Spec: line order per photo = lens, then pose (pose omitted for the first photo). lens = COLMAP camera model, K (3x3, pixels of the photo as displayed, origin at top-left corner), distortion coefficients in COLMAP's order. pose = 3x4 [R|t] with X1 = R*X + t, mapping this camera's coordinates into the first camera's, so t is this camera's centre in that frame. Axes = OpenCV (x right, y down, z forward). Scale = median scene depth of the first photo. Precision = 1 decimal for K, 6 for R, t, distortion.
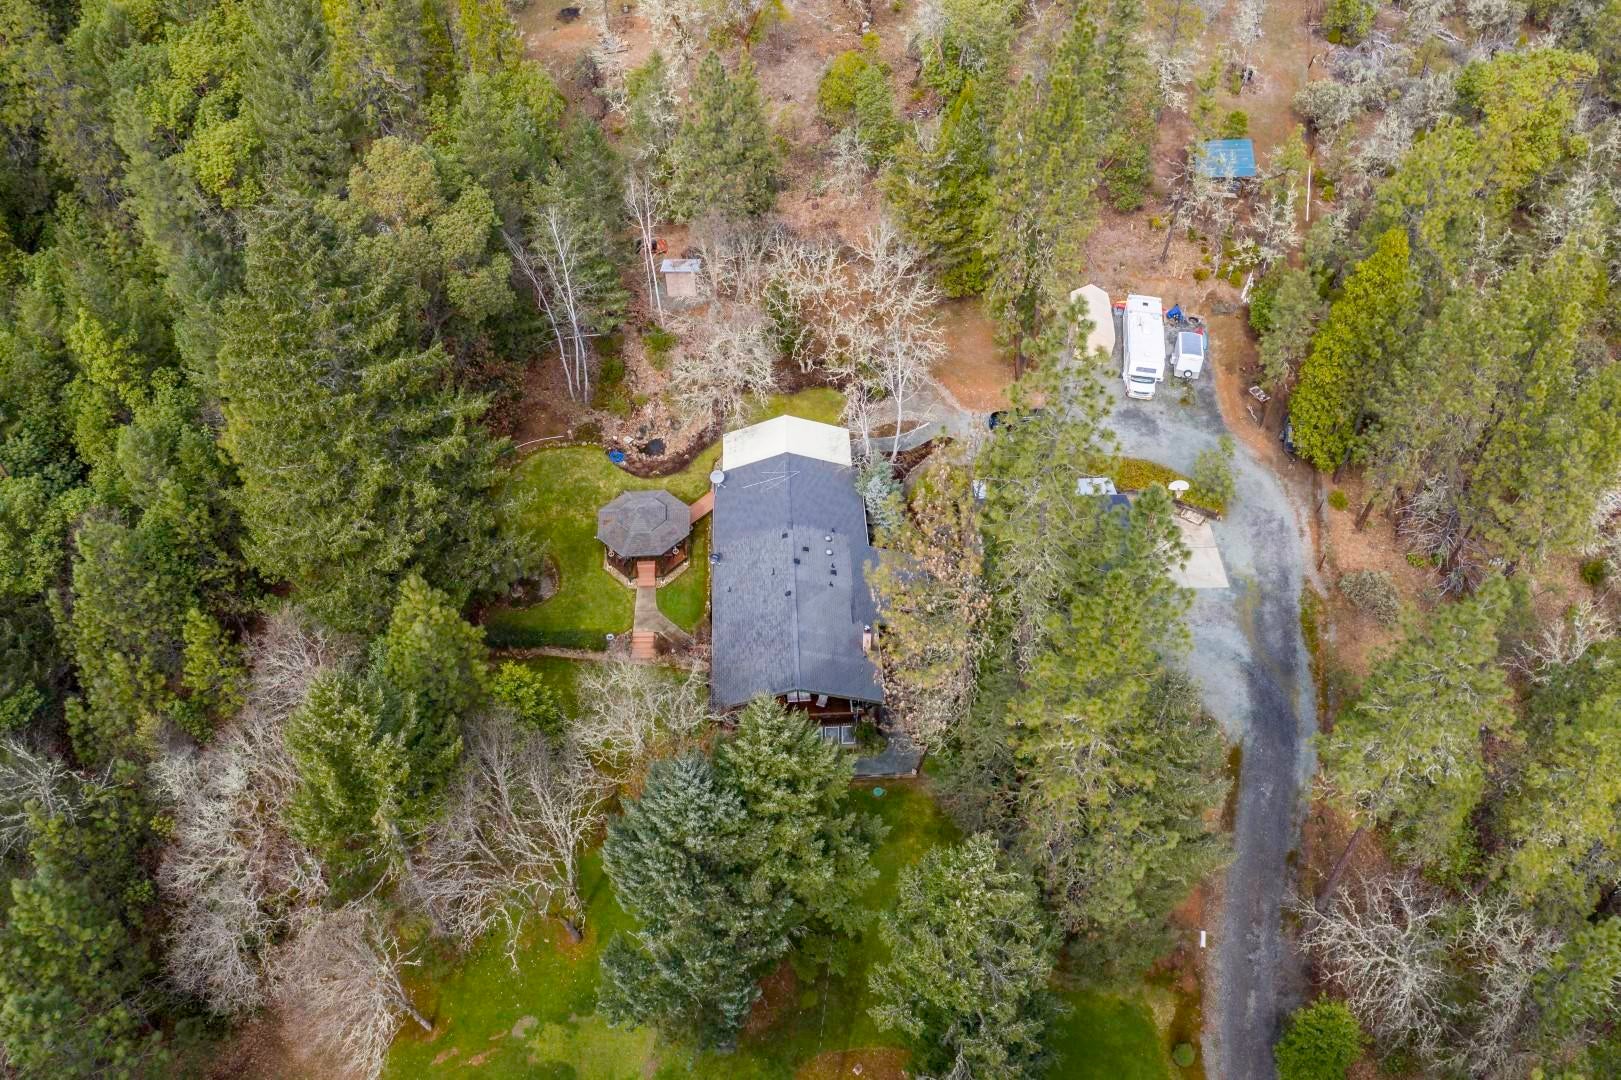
lens RADIAL K [[1281.2, 0, 806.3], [0, 1281.2, 540.5], [0, 0, 1]] dist [-0.022984, 0.001701]
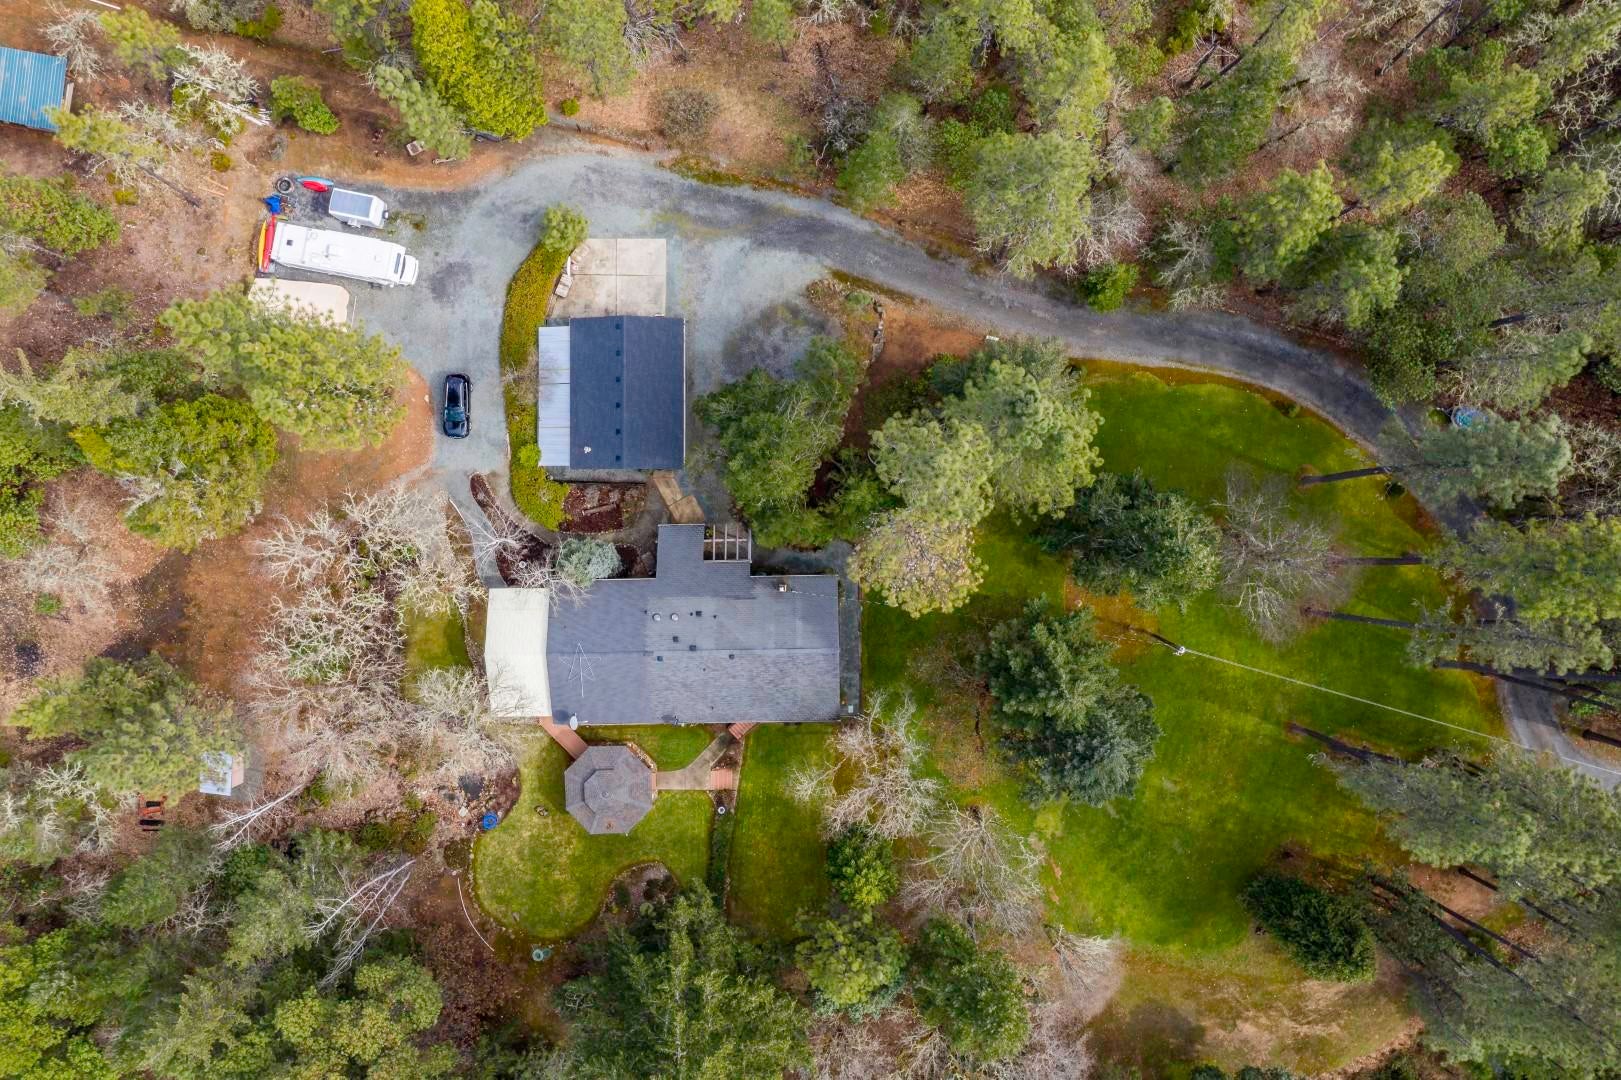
lens RADIAL K [[1281.2, 0, 806.3], [0, 1281.2, 540.5], [0, 0, 1]] dist [-0.022984, 0.001701]
pose [[0.025478, -0.999656, 0.006228, 0.067818], [0.736617, 0.022985, 0.675920, -0.553838], [-0.675831, -0.012634, 0.736949, 0.114000]]
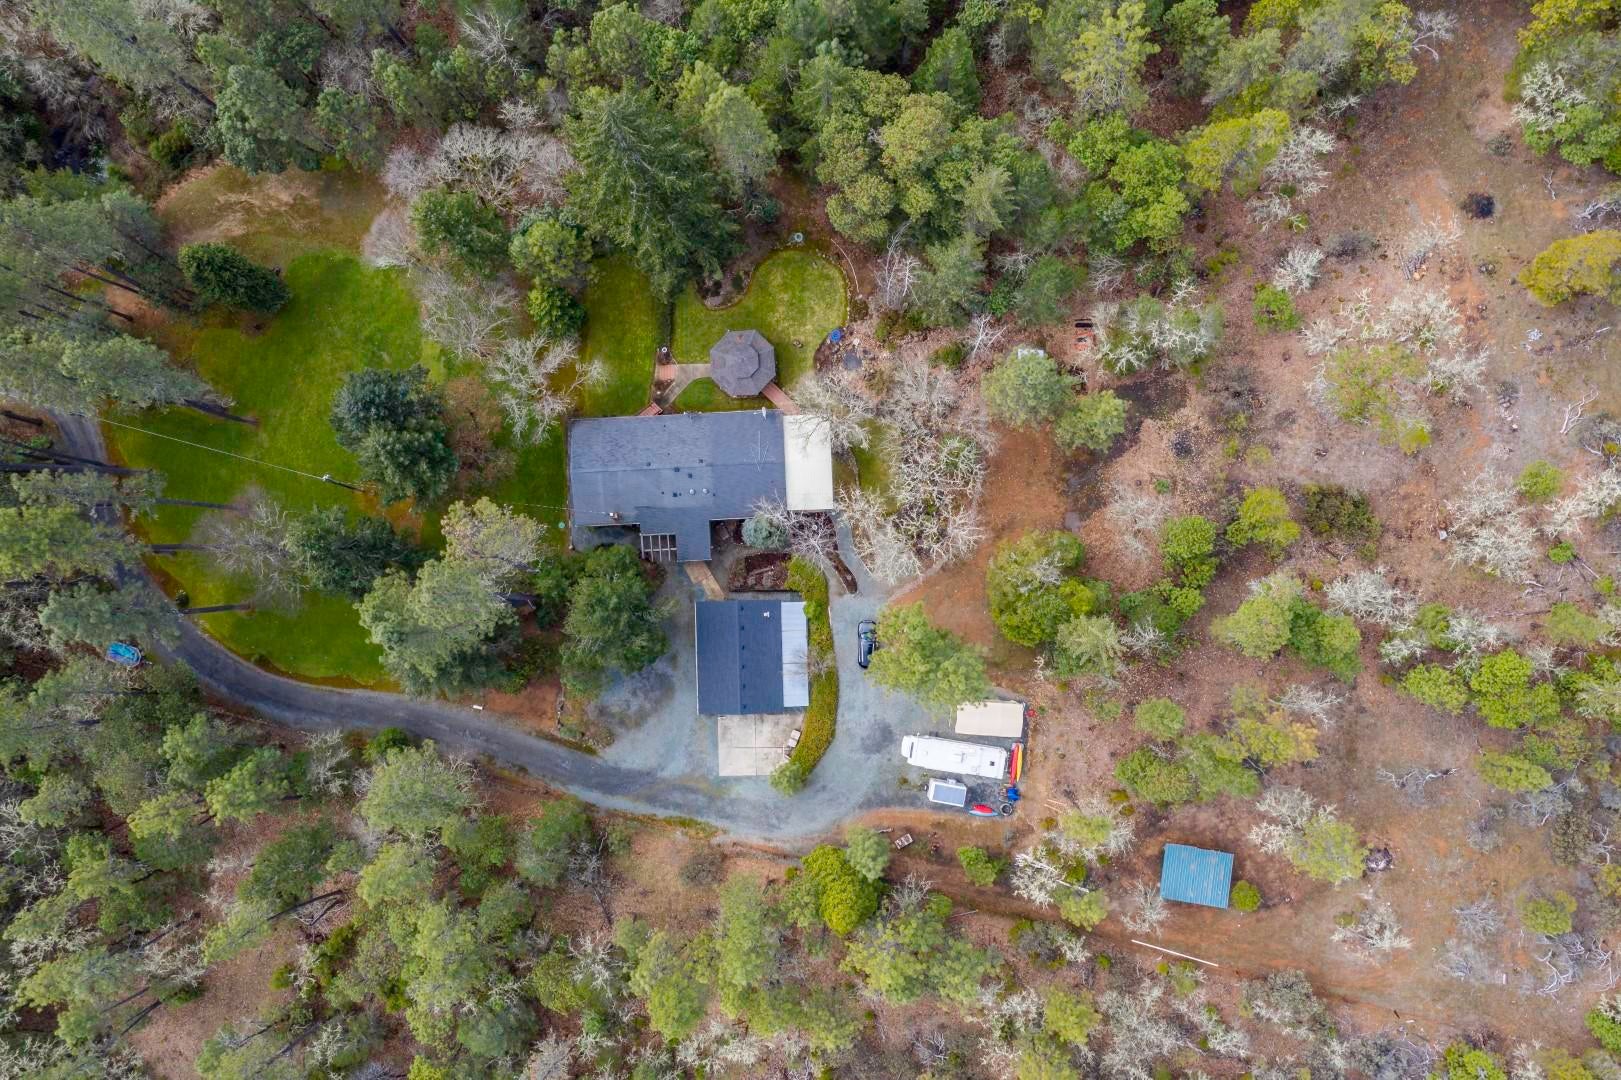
lens RADIAL K [[1281.2, 0, 806.3], [0, 1281.2, 540.5], [0, 0, 1]] dist [-0.022984, 0.001701]
pose [[0.001966, 0.999798, -0.020021, 0.089483], [-0.715558, 0.015392, 0.698384, -0.959903], [0.698551, 0.012954, 0.715443, 0.036618]]
